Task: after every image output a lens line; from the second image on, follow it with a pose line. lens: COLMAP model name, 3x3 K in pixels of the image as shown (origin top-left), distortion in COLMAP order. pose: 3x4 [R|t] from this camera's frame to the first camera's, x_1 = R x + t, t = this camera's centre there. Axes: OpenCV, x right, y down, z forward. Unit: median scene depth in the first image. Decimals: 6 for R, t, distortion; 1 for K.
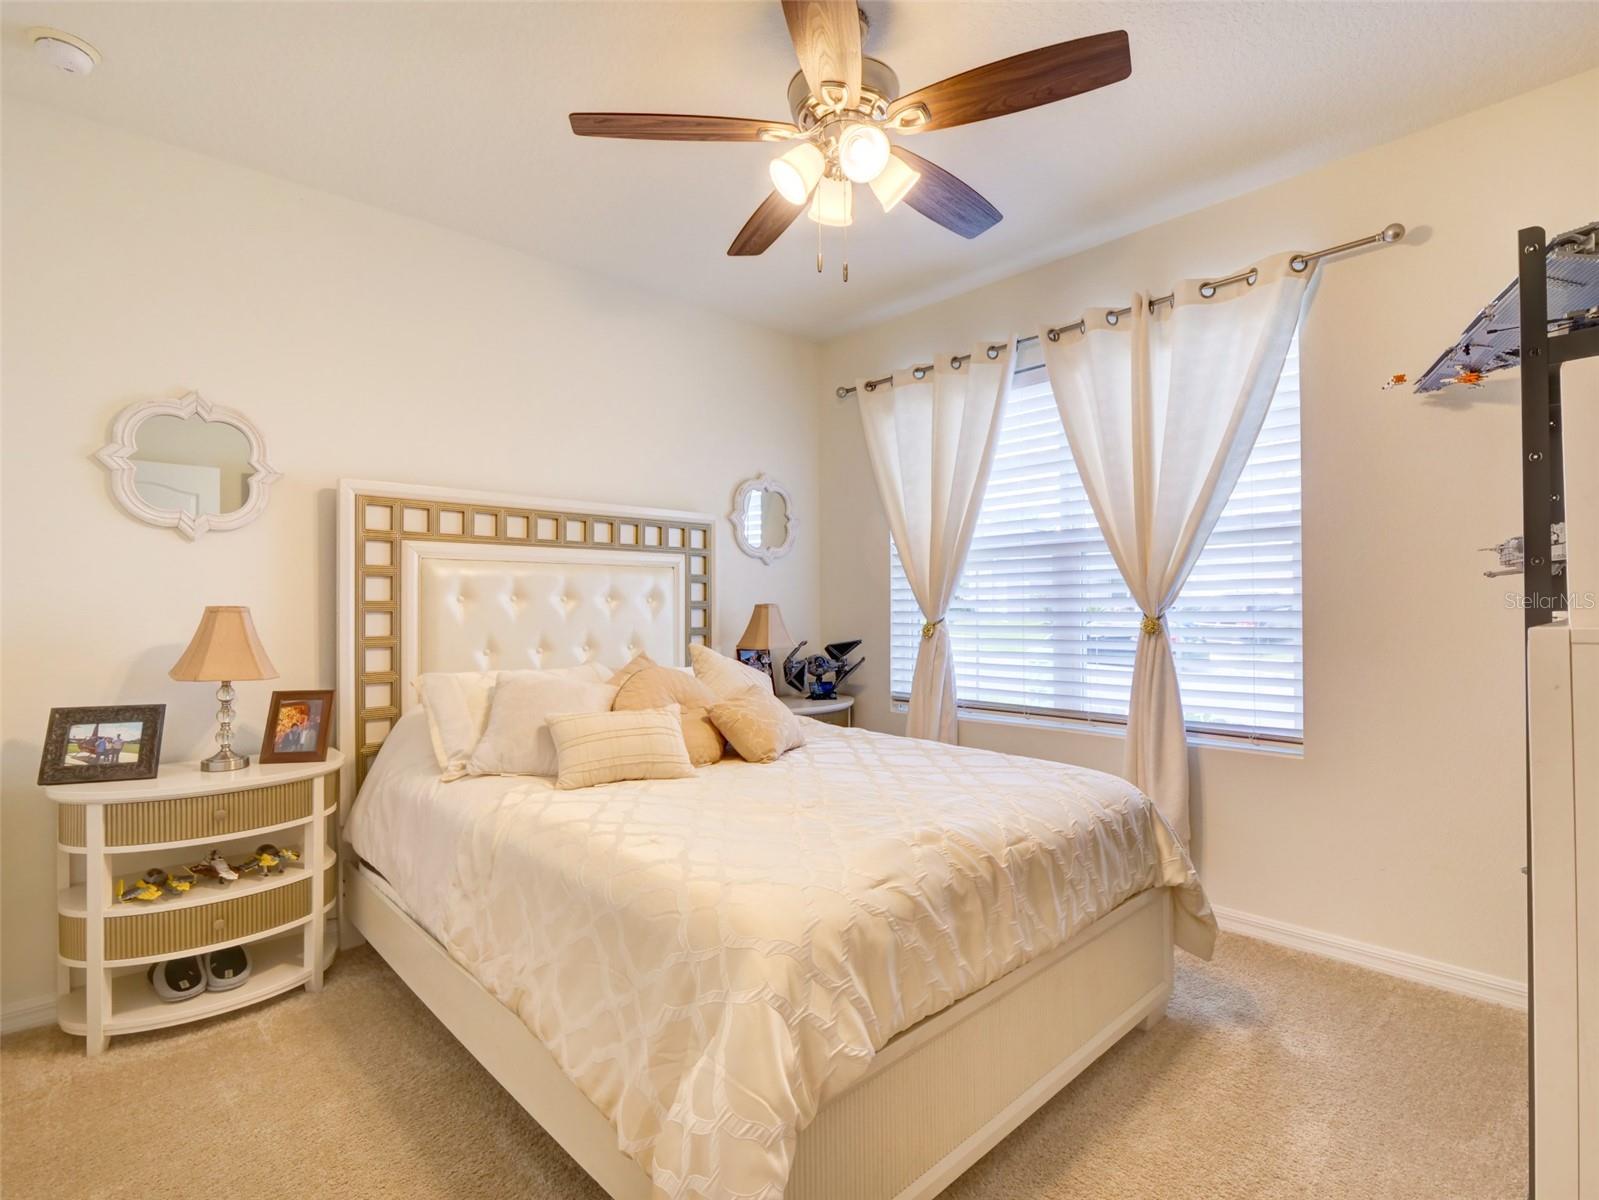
lens RADIAL K [[784.4, 0, 798.5], [0, 784.4, 598.2], [0, 0, 1]] dist [-0.010579, -0.001898]
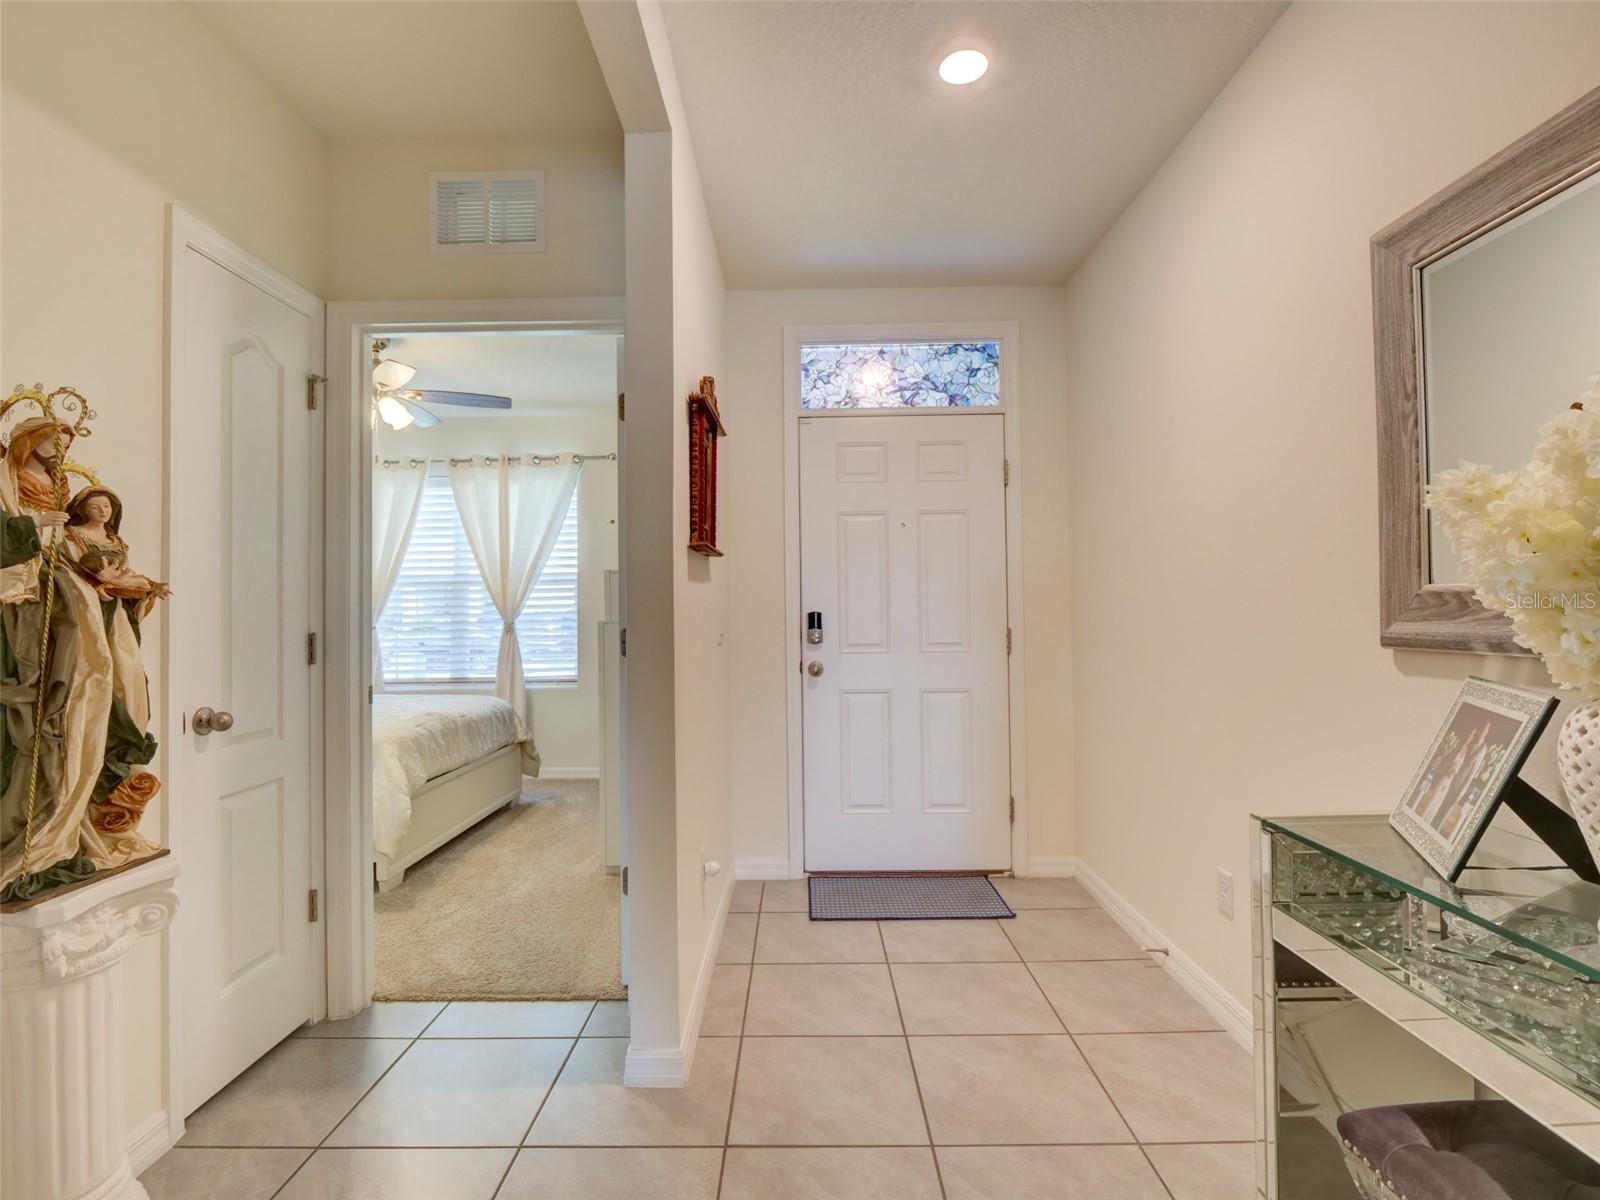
lens RADIAL K [[784.9, 0, 799.0], [0, 784.9, 598.2], [0, 0, 1]] dist [-0.010579, -0.001898]
pose [[0.691399, 0.007241, 0.722437, -0.464988], [-0.000159, 0.999951, -0.009871, -0.019768], [-0.722473, 0.006710, 0.691367, -0.881181]]
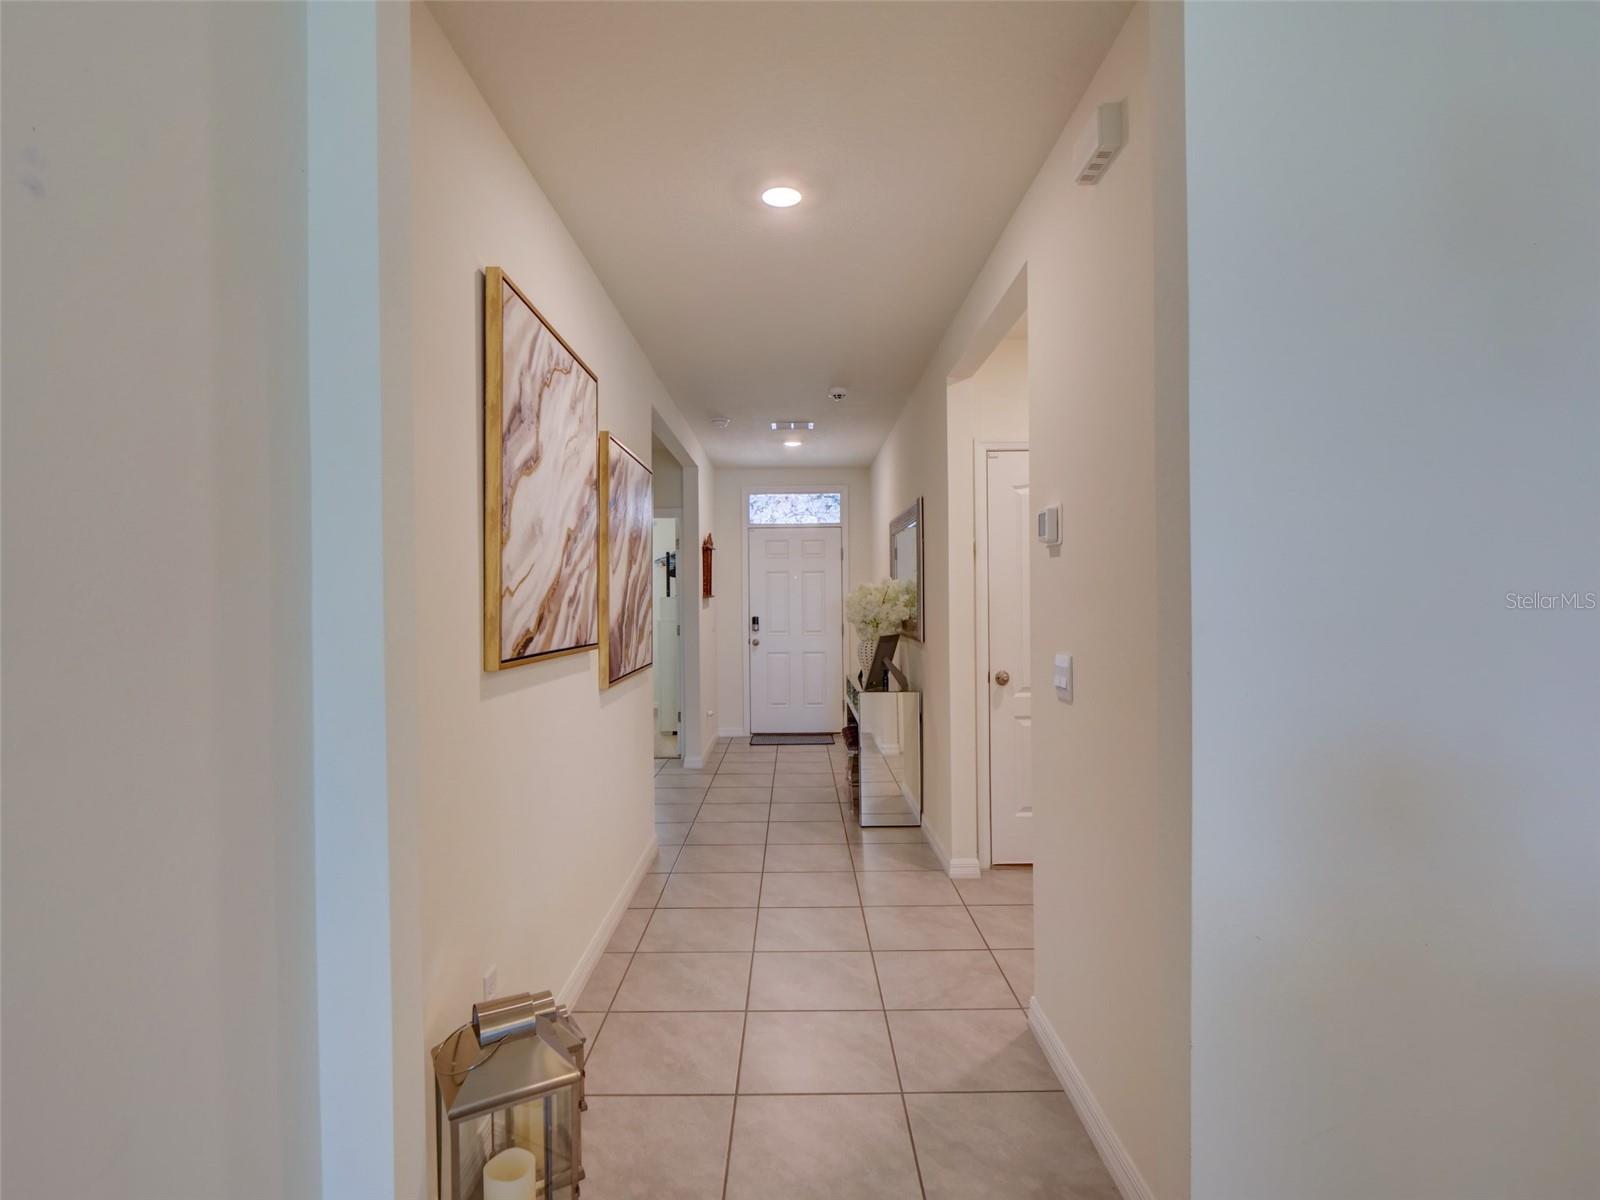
lens RADIAL K [[821.2, 0, 798.5], [0, 821.2, 601.6], [0, 0, 1]] dist [-0.008437, -0.001092]
pose [[0.682834, -0.001424, 0.730572, -2.992335], [-0.001910, 0.999991, 0.003734, -0.147495], [-0.730571, -0.003945, 0.682826, -3.757297]]
